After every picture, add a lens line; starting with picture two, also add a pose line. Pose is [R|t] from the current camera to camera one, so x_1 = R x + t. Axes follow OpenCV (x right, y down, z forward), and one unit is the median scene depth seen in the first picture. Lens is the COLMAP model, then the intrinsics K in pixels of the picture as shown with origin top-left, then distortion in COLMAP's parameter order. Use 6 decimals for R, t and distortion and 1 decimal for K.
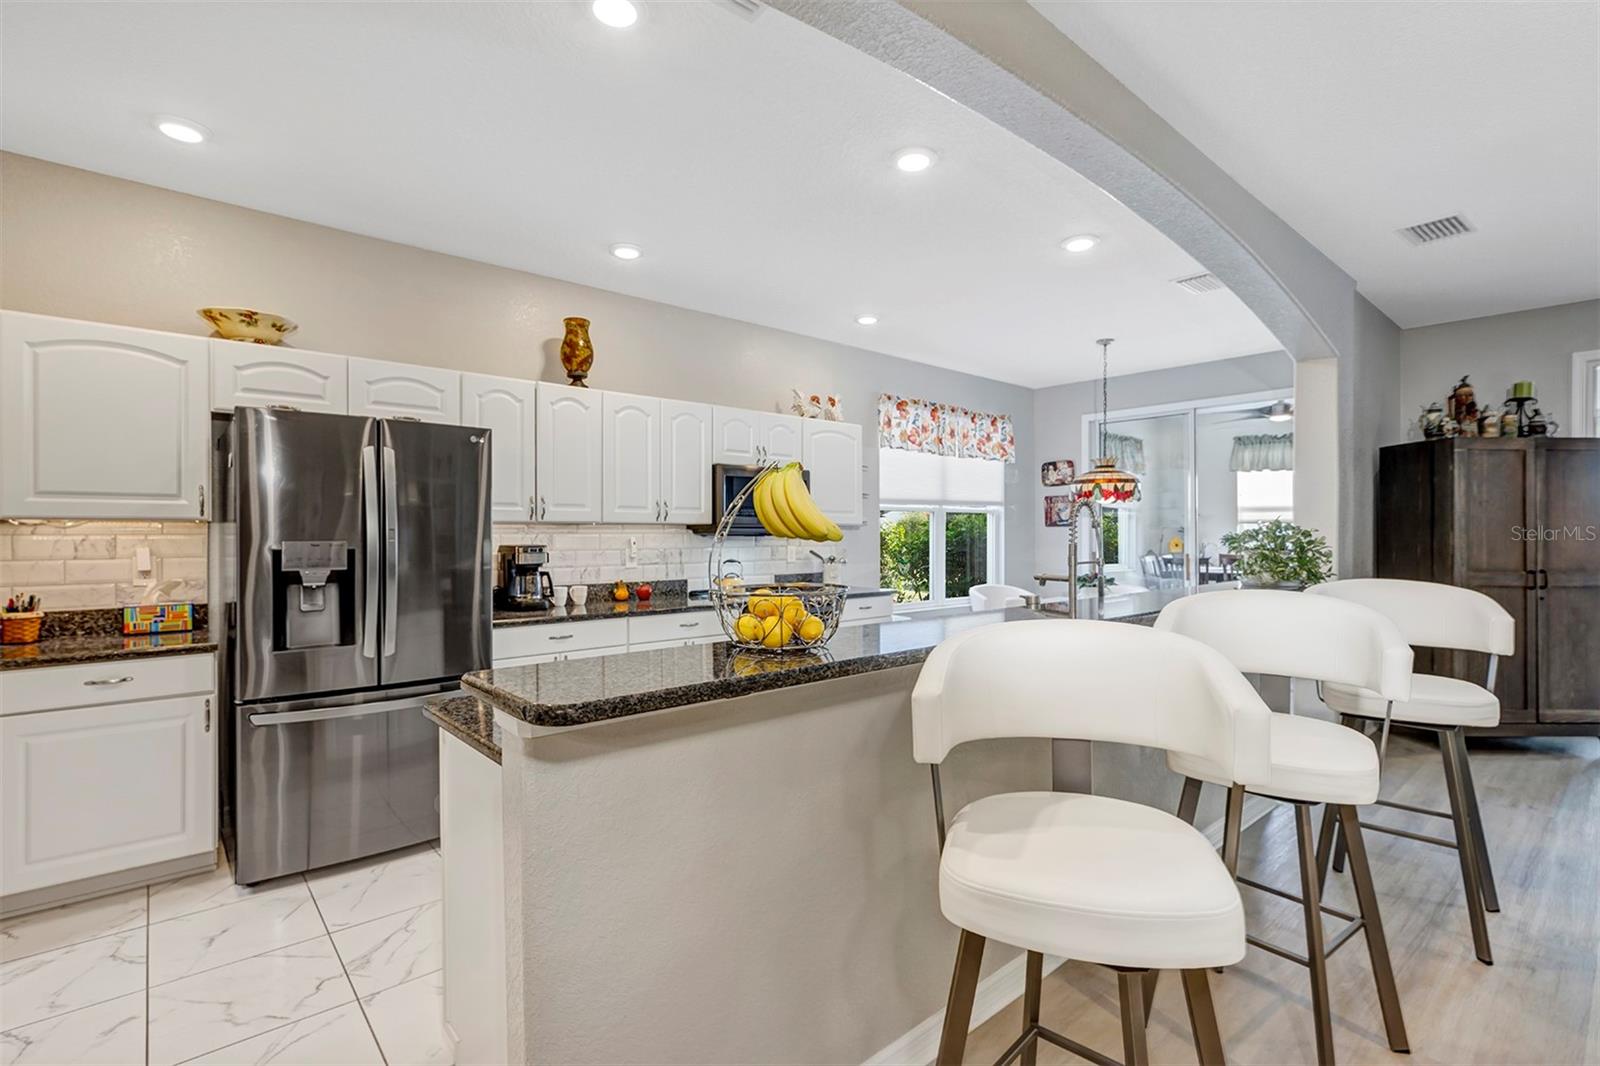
lens RADIAL K [[742.8, 0, 790.6], [0, 742.8, 533.4], [0, 0, 1]] dist [-0.002665, 0.000894]
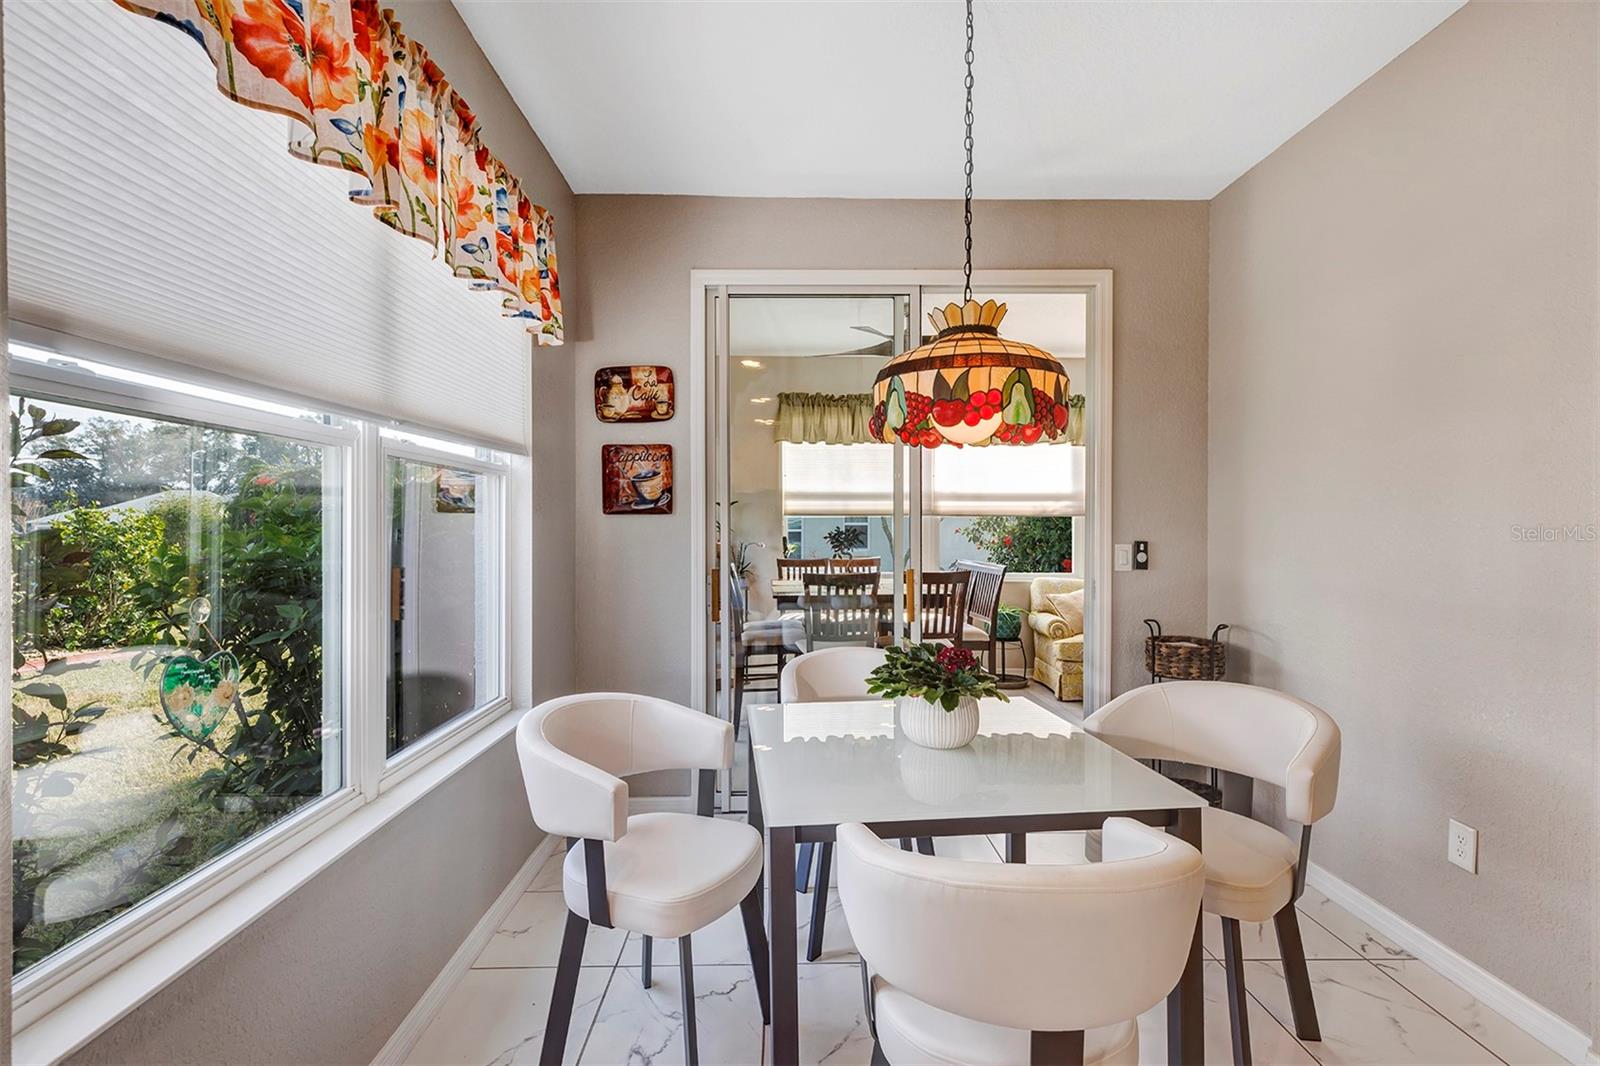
lens RADIAL K [[726.3, 0, 796.3], [0, 726.3, 532.6], [0, 0, 1]] dist [0.005233, 0.001056]
pose [[0.645587, -0.004413, 0.763674, 0.167836], [-0.000164, 0.999982, 0.005916, -0.001483], [-0.763686, -0.003944, 0.645575, 1.195681]]
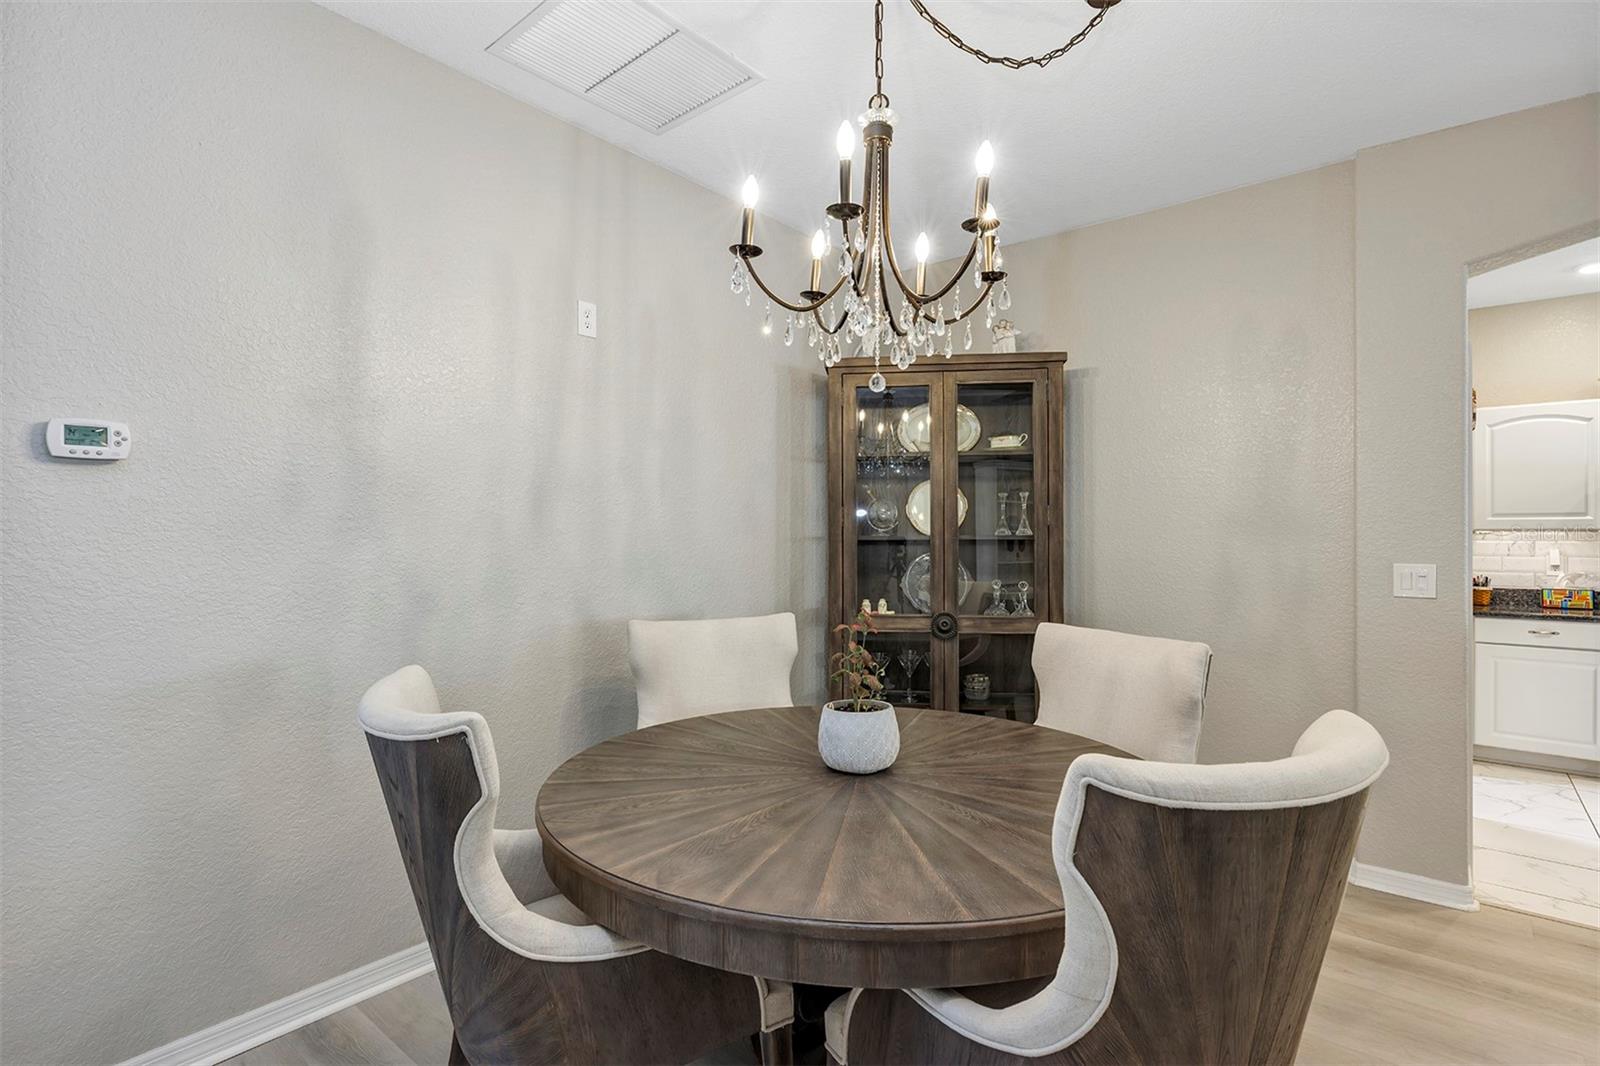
lens RADIAL K [[779.4, 0, 790.5], [0, 779.4, 534.2], [0, 0, 1]] dist [-0.001919, -0.001769]
pose [[0.153150, -0.000969, -0.988202, 0.309362], [-0.003795, 0.999992, -0.001569, -0.001717], [0.988196, 0.003990, 0.153145, -0.548644]]
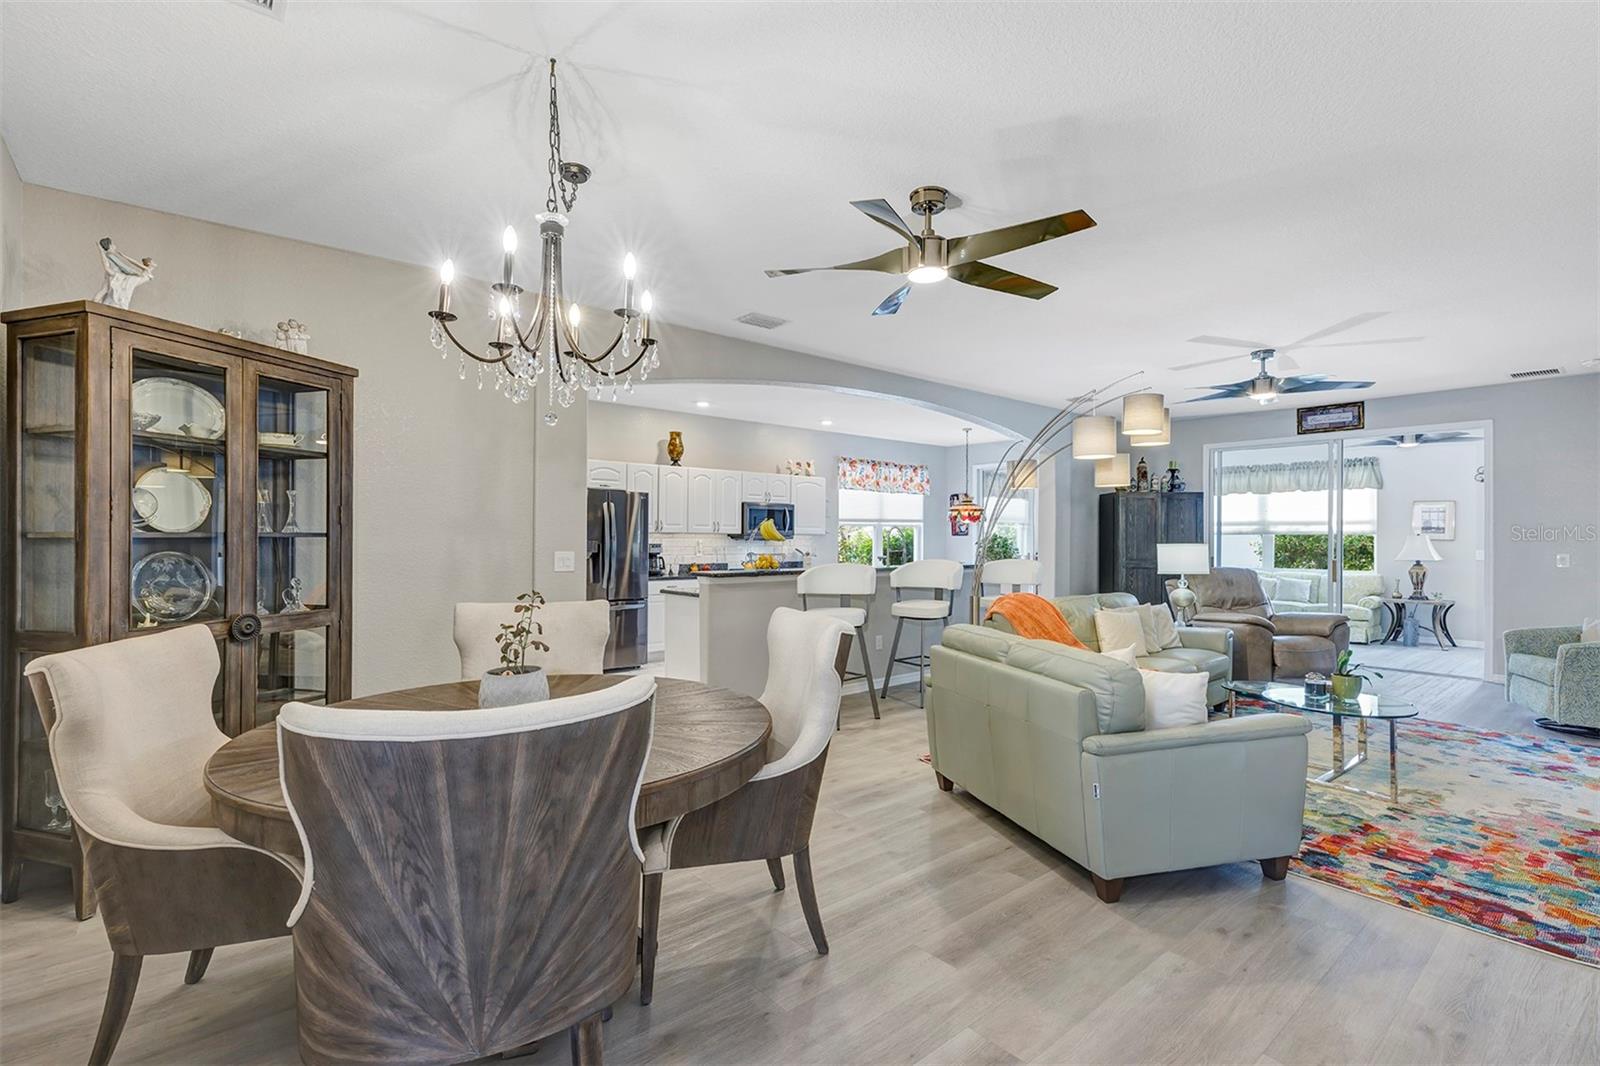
lens RADIAL K [[726.3, 0, 790.8], [0, 726.3, 531.2], [0, 0, 1]] dist [0.005233, 0.001056]
pose [[0.999787, 0.005828, -0.019823, 0.066546], [-0.006055, 0.999917, -0.011409, 0.001430], [0.019754, 0.011527, 0.999738, -0.991671]]
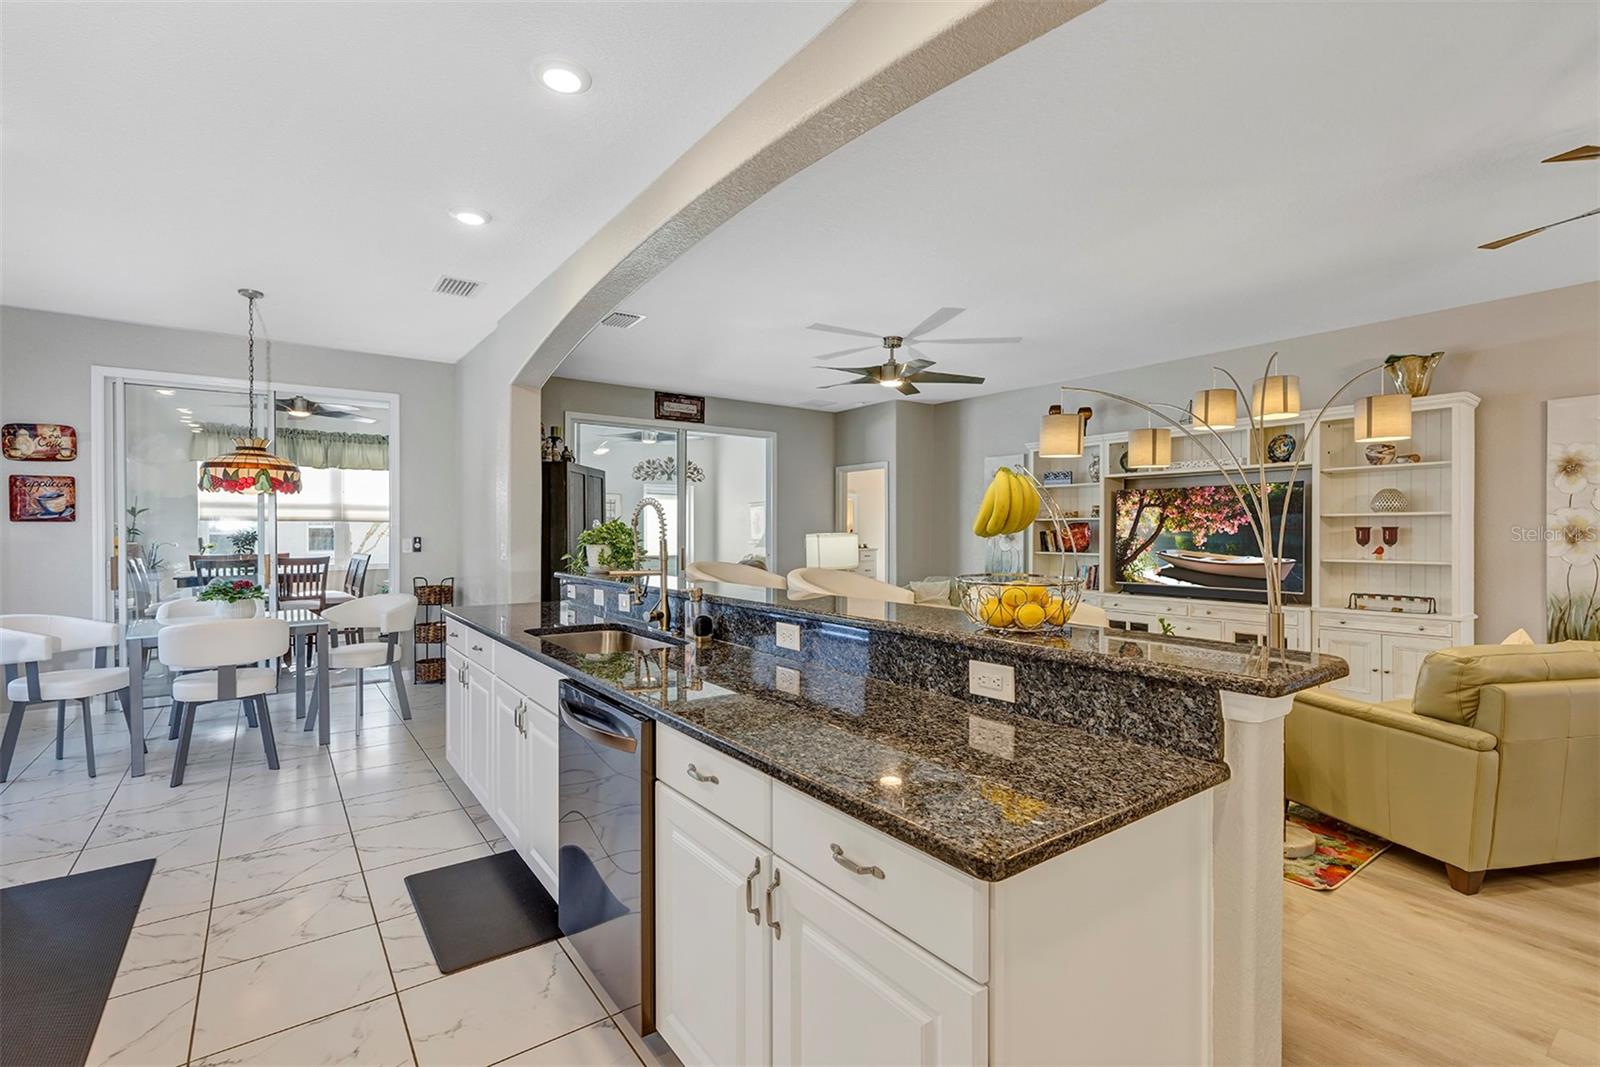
lens RADIAL K [[726.3, 0, 793.7], [0, 726.3, 532.1], [0, 0, 1]] dist [0.005233, 0.001056]
pose [[0.086012, -0.001415, 0.996293, -0.446769], [0.001615, 0.999998, 0.001281, 0.001140], [-0.996293, 0.001499, 0.086014, 0.486961]]
